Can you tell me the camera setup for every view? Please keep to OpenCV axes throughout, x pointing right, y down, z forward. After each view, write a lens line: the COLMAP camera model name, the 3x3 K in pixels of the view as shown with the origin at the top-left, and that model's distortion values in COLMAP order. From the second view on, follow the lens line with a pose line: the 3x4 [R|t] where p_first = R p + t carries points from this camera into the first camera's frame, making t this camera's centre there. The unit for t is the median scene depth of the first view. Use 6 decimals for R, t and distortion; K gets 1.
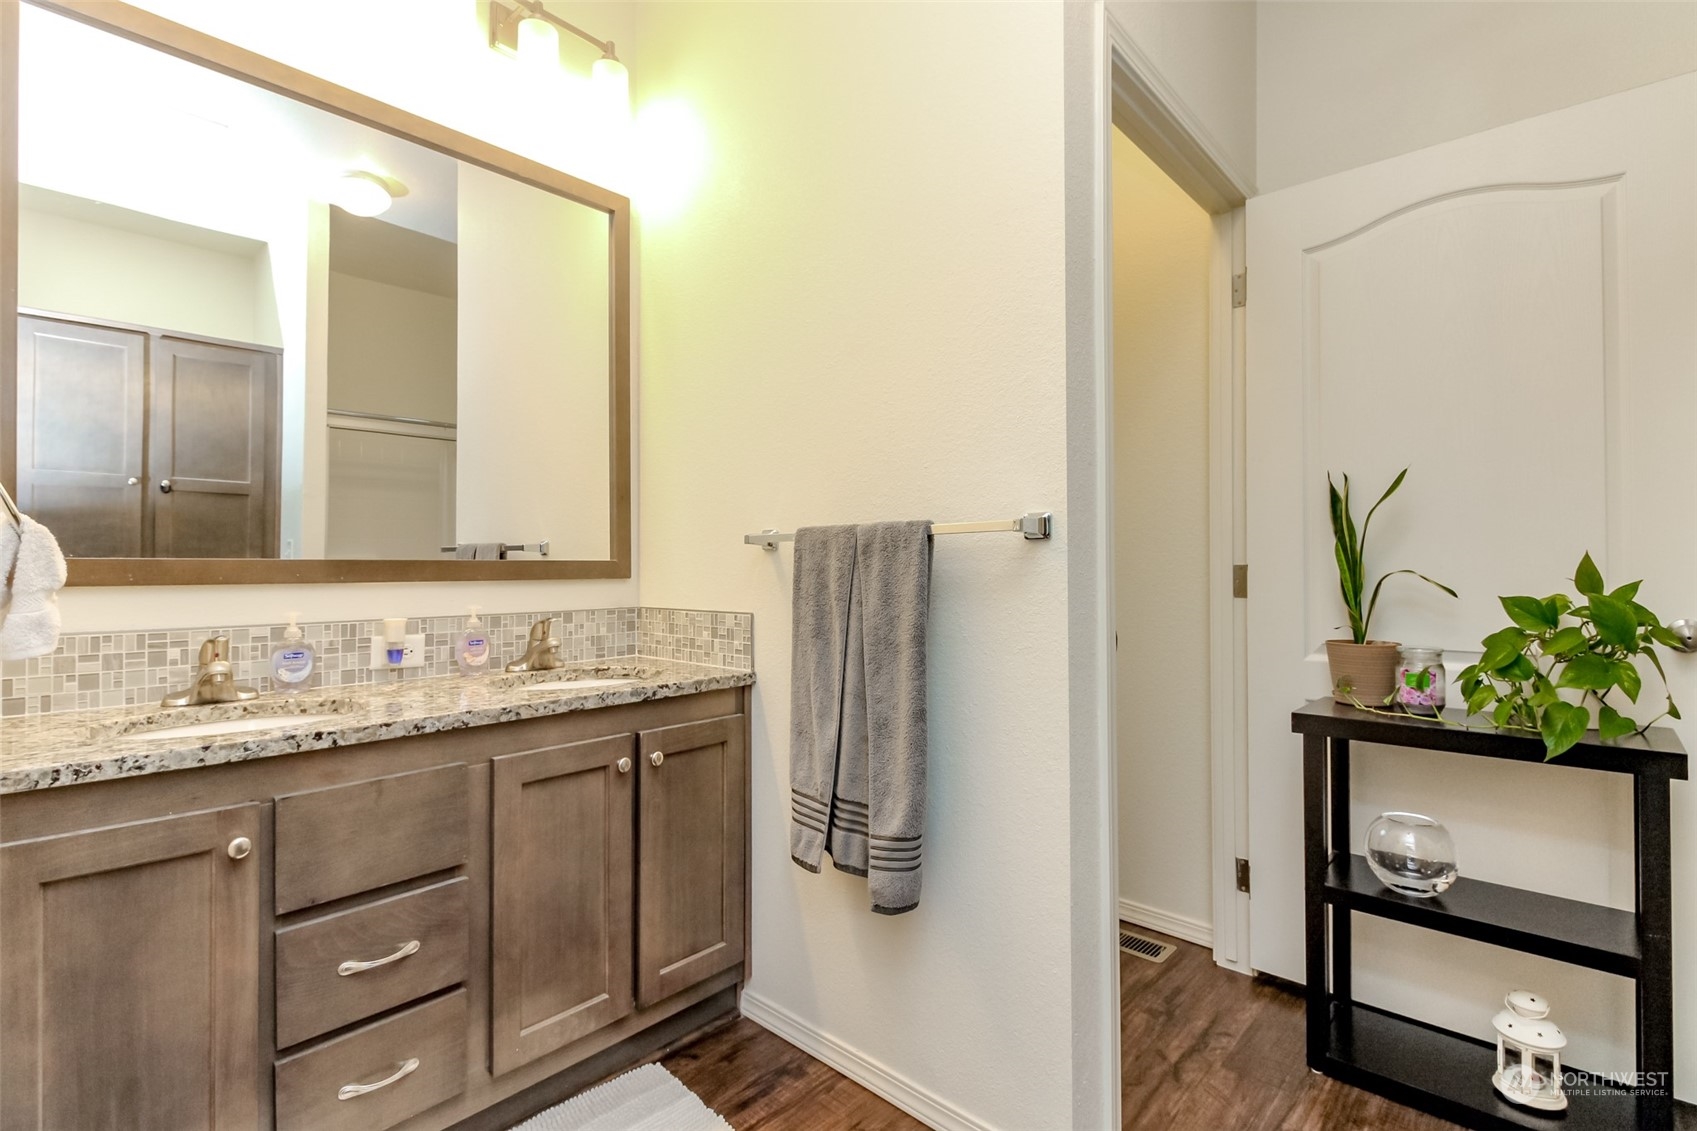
lens RADIAL K [[812.1, 0, 842.6], [0, 812.1, 557.2], [0, 0, 1]] dist [0.022356, -0.015645]
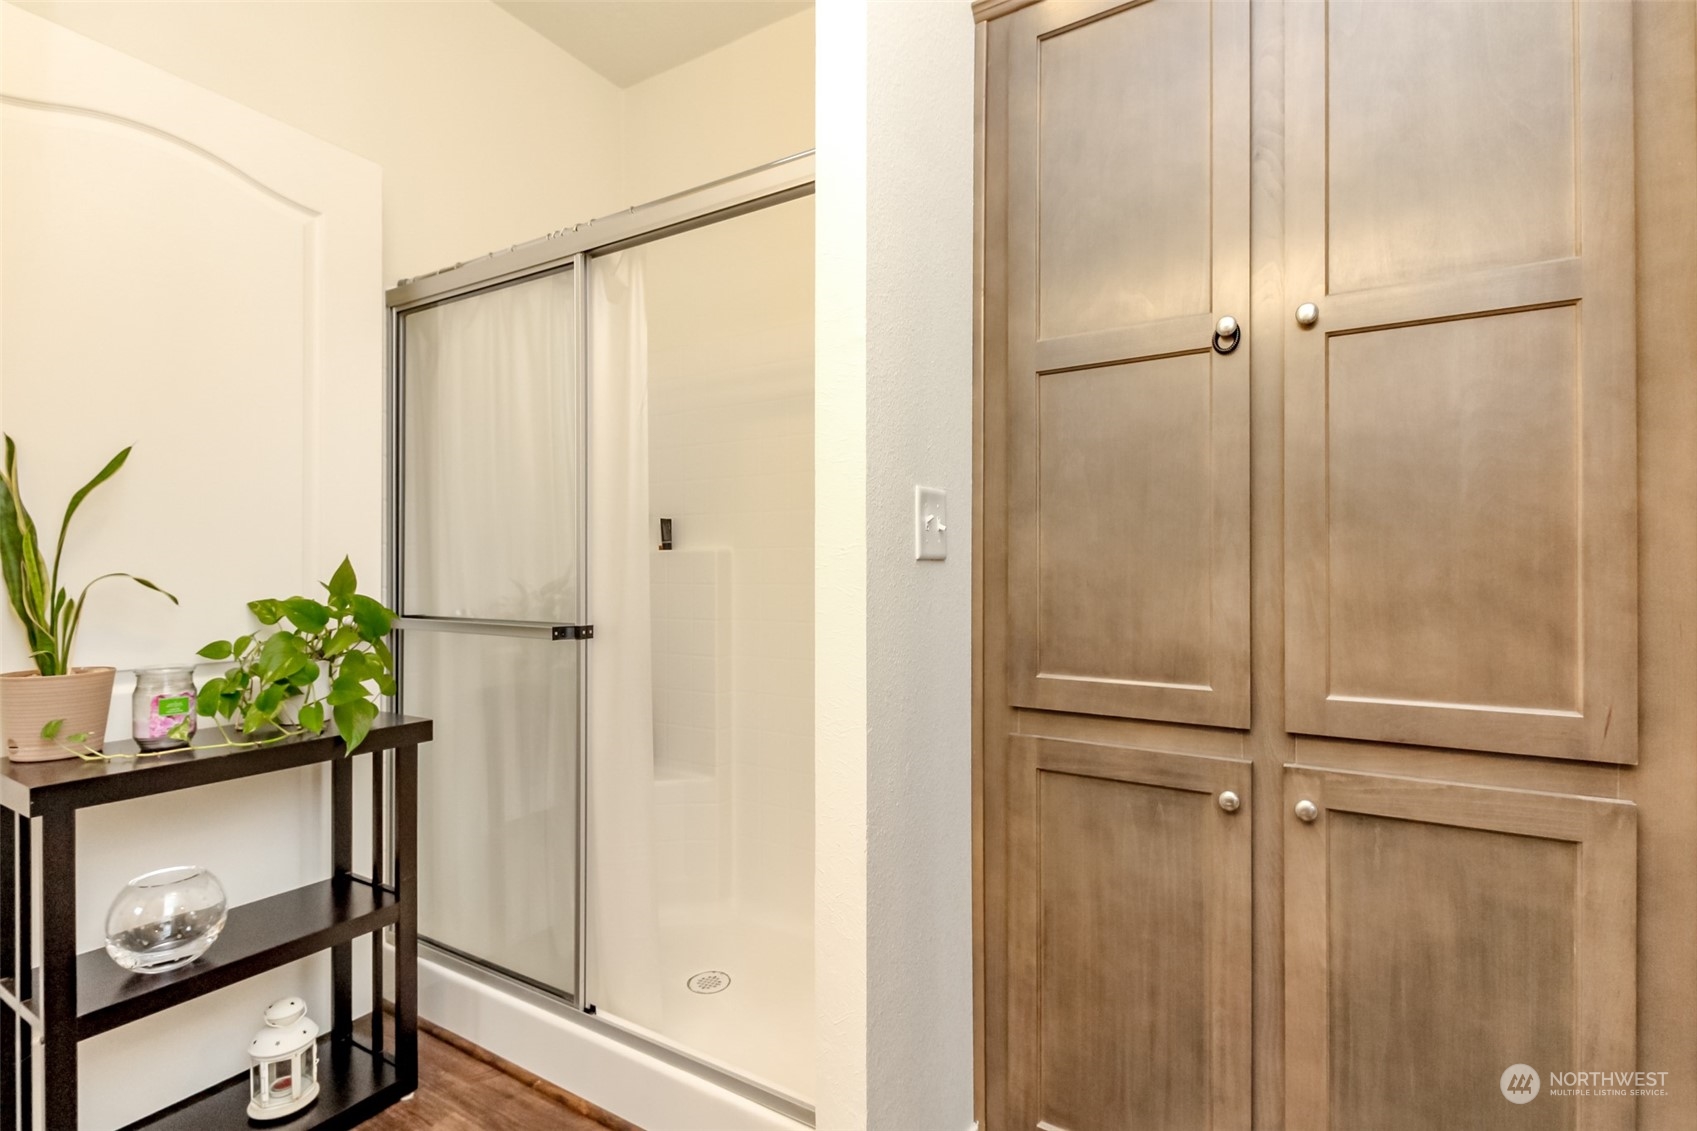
lens RADIAL K [[812.1, 0, 842.6], [0, 812.1, 557.2], [0, 0, 1]] dist [0.022356, -0.015645]
pose [[-0.179347, 0.004979, 0.983773, -0.246447], [-0.012688, 0.999892, -0.007374, -0.004698], [-0.983704, -0.013805, -0.179264, 0.484102]]
